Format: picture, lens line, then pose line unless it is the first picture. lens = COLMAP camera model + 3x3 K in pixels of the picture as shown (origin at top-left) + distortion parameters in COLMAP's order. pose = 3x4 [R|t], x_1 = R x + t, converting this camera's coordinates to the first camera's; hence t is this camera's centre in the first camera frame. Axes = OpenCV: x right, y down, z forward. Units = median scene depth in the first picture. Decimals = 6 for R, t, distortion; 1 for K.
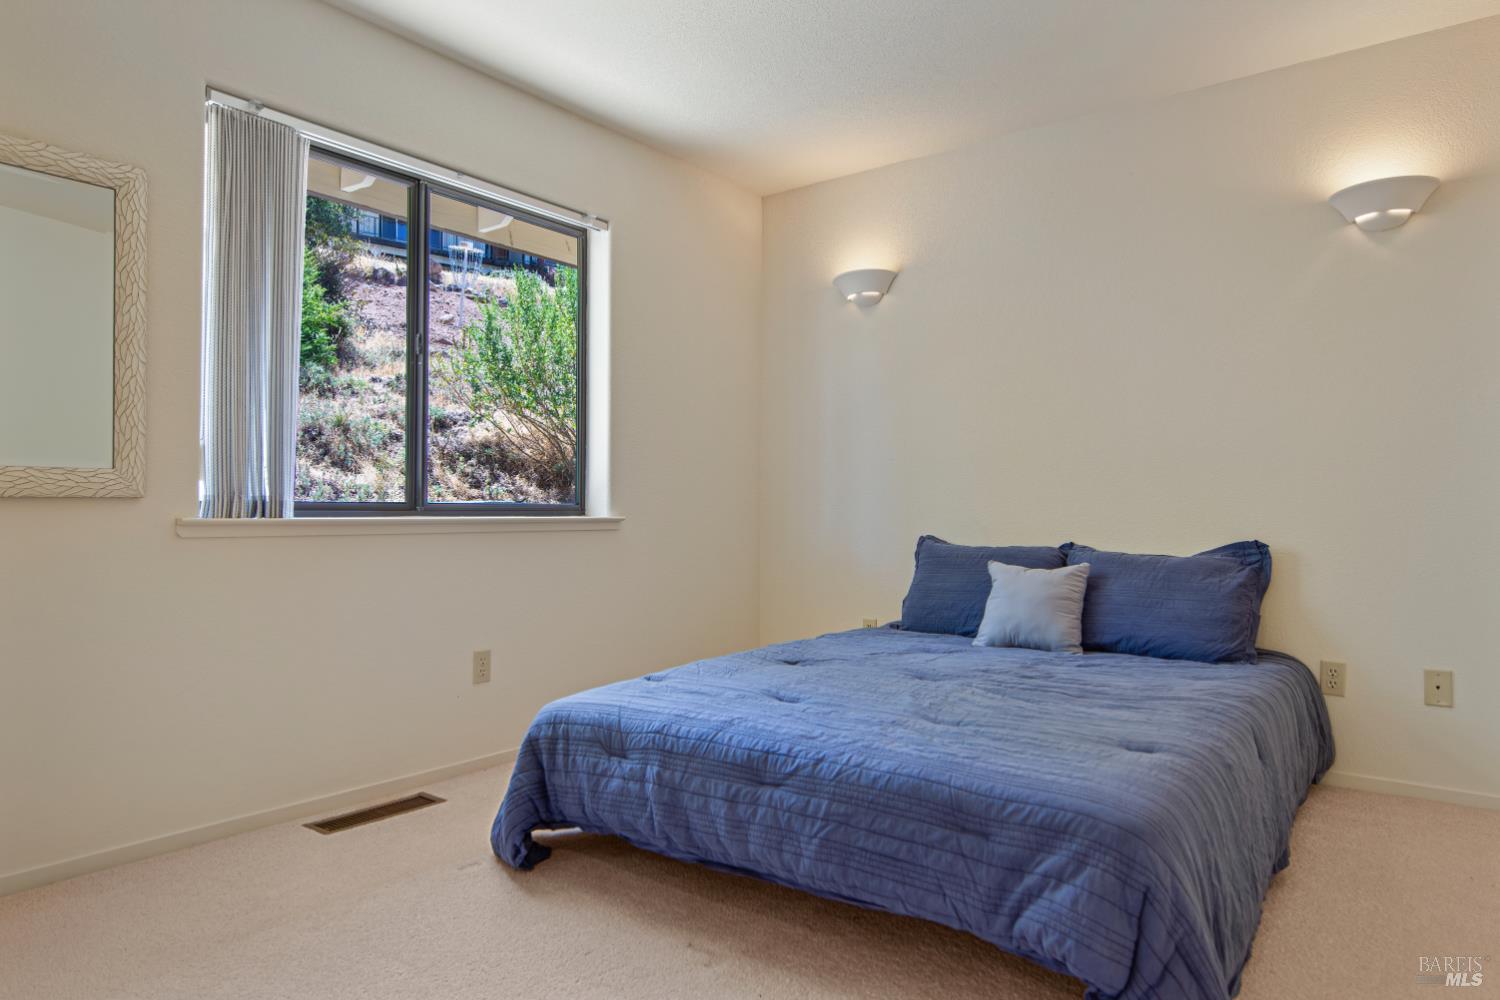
lens RADIAL K [[924.8, 0, 760.9], [0, 924.8, 506.5], [0, 0, 1]] dist [0.005370, 0.000297]
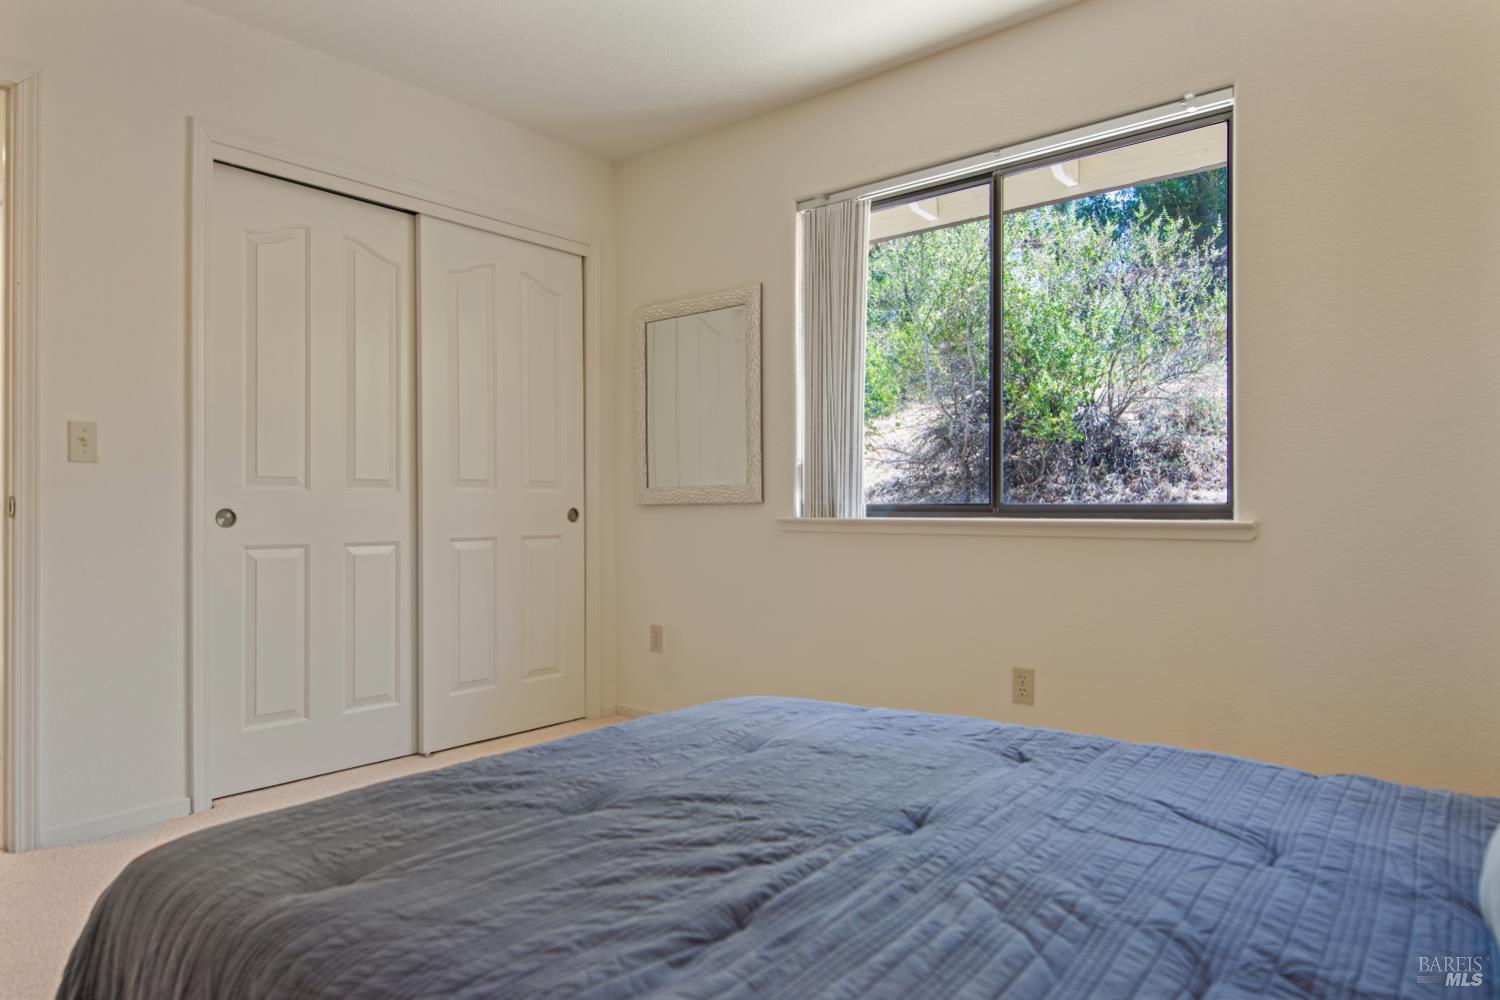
lens RADIAL K [[924.8, 0, 760.9], [0, 924.8, 506.5], [0, 0, 1]] dist [0.005370, 0.000297]
pose [[-0.038975, -0.011208, -0.999177, 0.696494], [0.004338, 0.999926, -0.011385, 0.010390], [0.999231, -0.004778, -0.038924, 0.902707]]
